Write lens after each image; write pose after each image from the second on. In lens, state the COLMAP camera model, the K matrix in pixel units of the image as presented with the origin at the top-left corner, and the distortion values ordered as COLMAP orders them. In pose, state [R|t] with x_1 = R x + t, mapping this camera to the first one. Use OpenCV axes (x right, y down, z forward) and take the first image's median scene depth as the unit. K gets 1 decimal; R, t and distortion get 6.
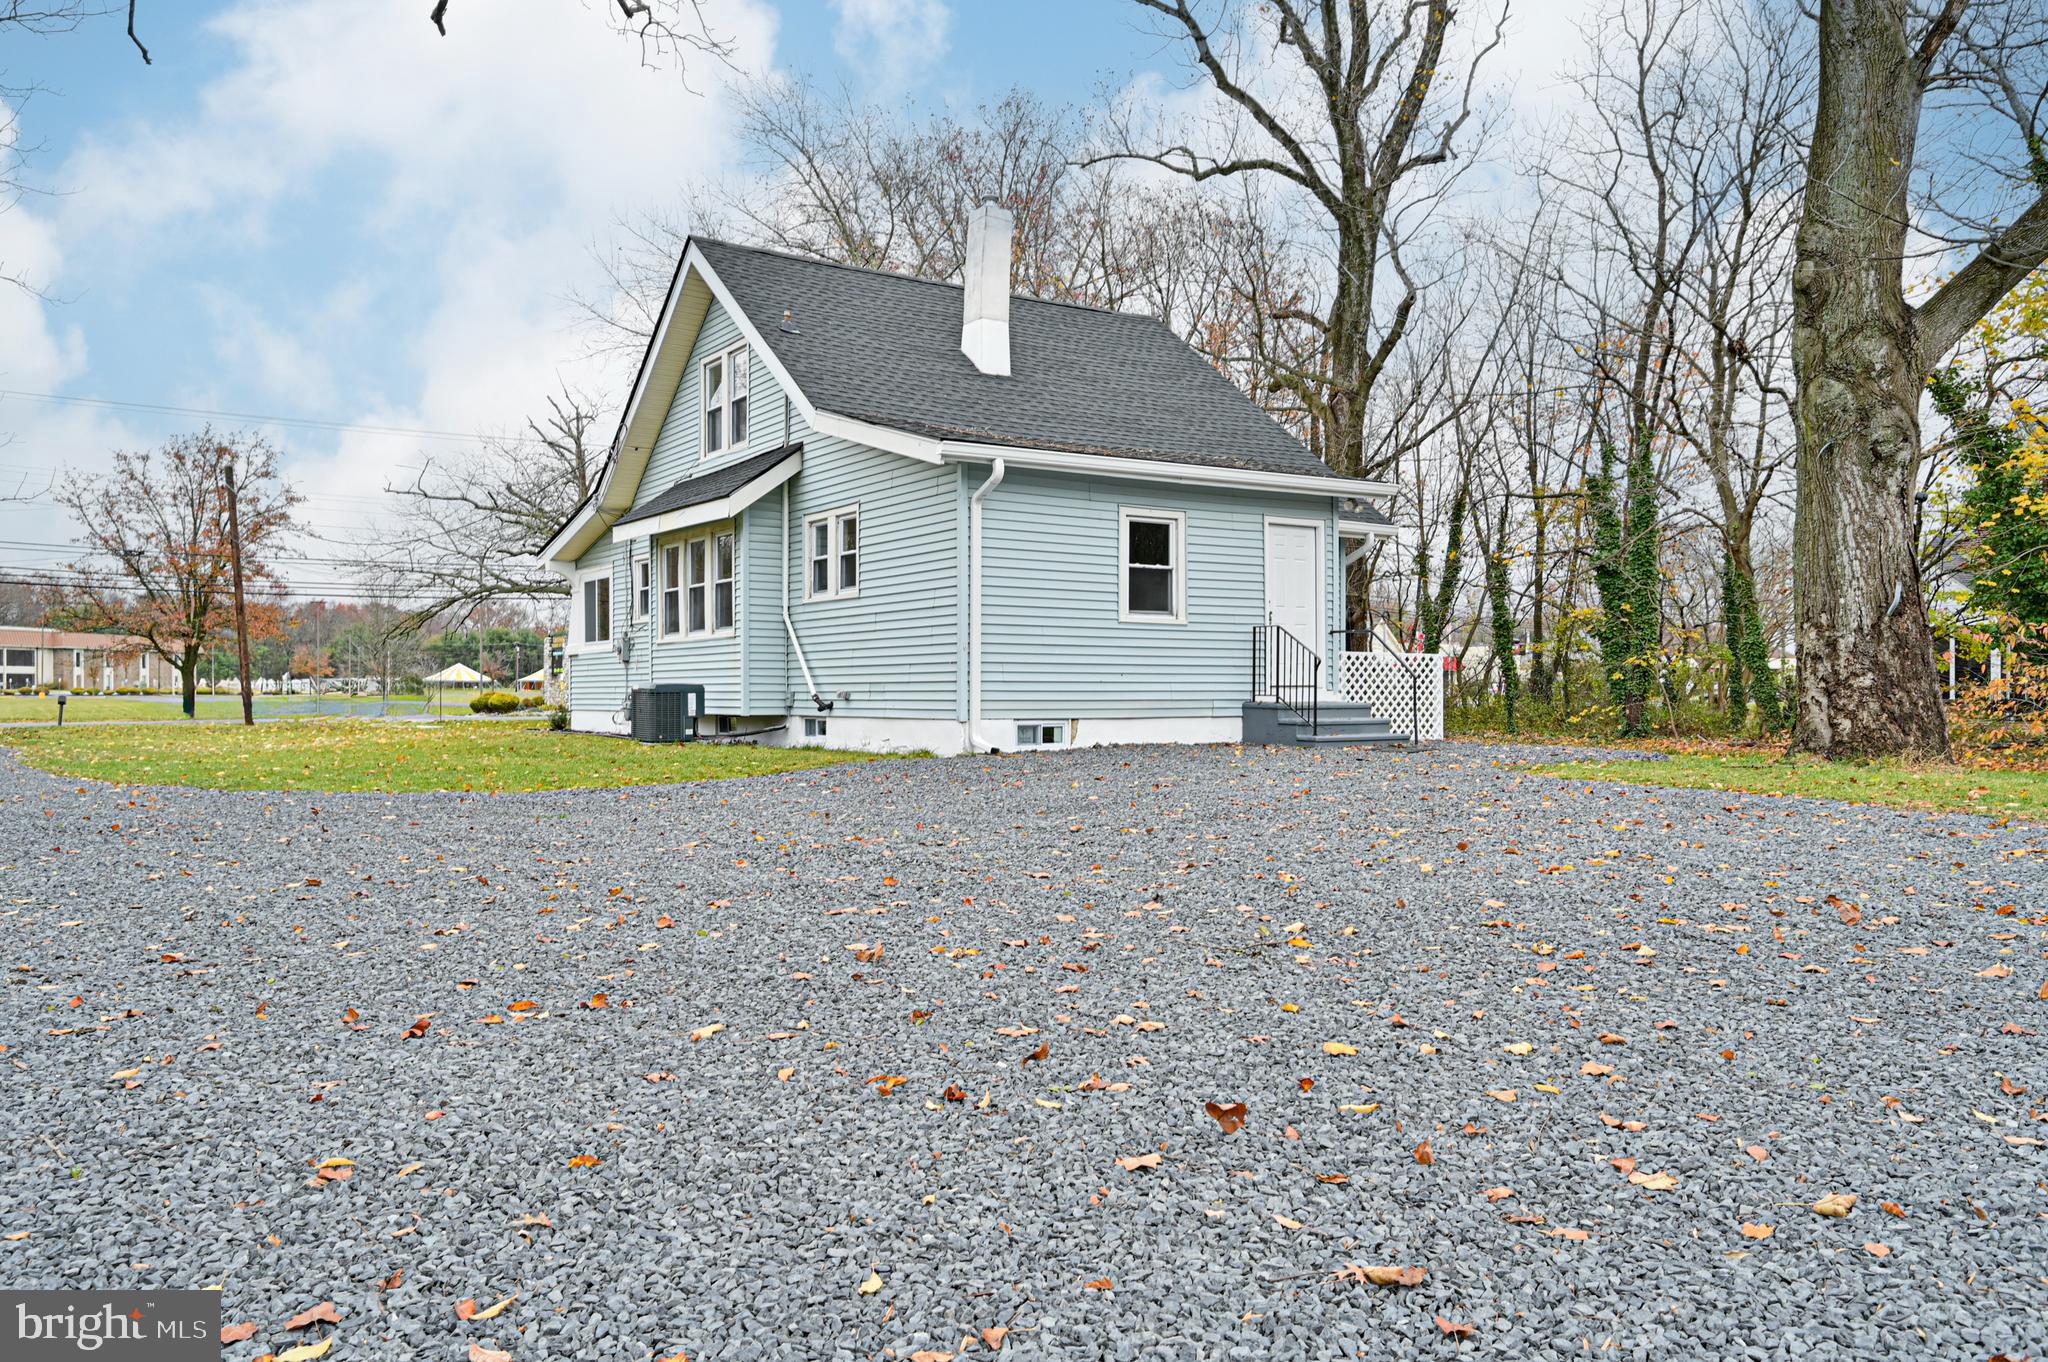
lens RADIAL K [[1505.8, 0, 1025.2], [0, 1505.8, 687.0], [0, 0, 1]] dist [-0.003499, -0.000827]
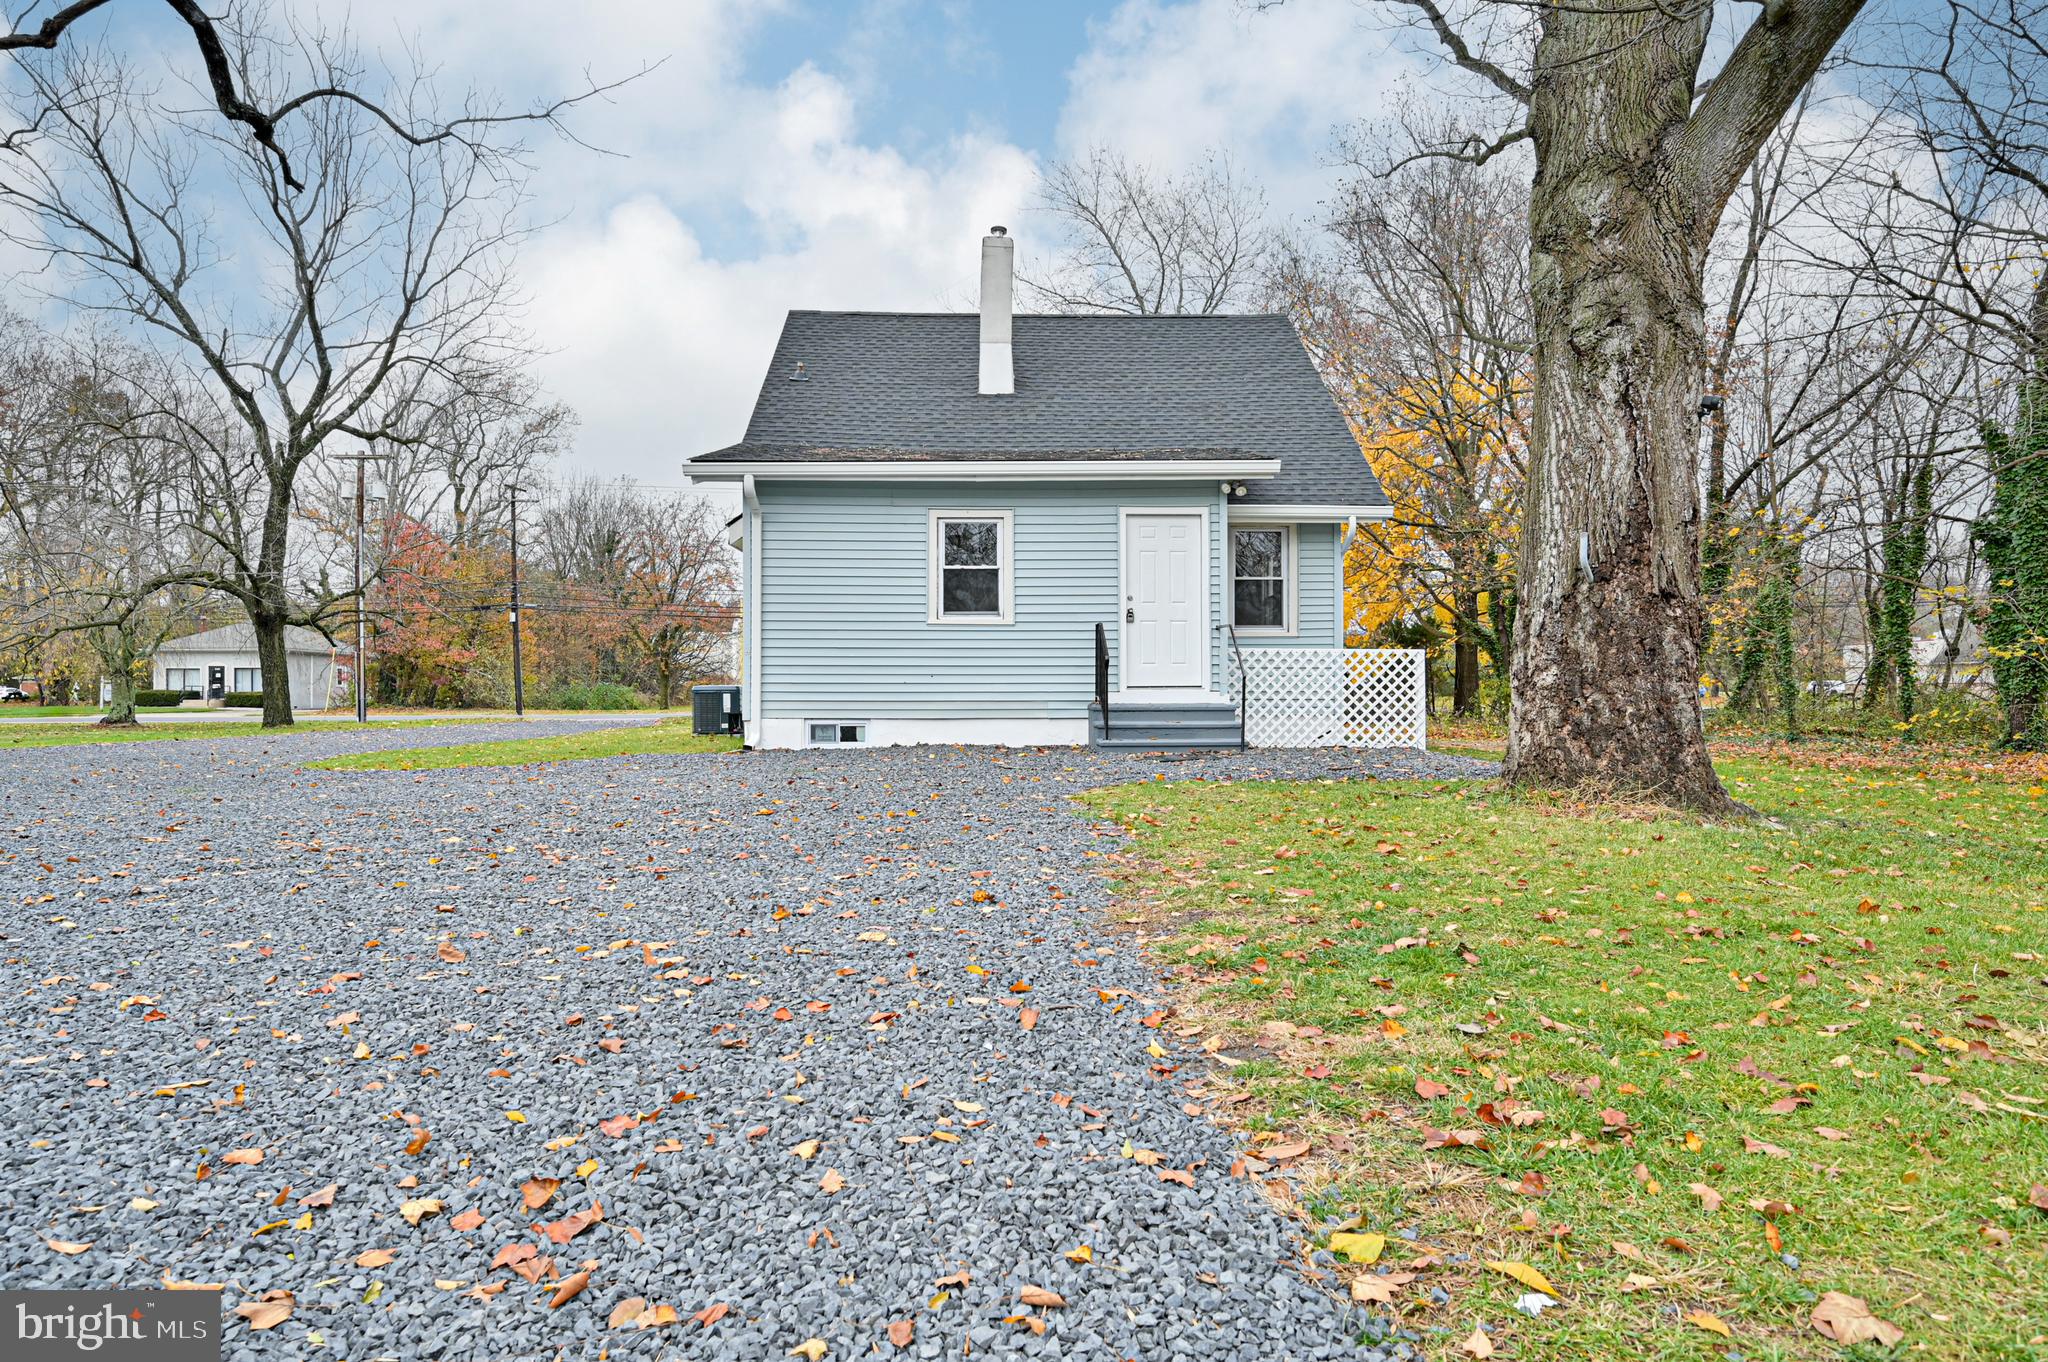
lens RADIAL K [[1234.5, 0, 1024.0], [0, 1234.5, 681.0], [0, 0, 1]] dist [0.000721, -0.000647]
pose [[0.847972, -0.005245, -0.530014, 0.553536], [0.003059, 0.999983, -0.005001, -0.000395], [0.530031, 0.002620, 0.847974, 0.328138]]
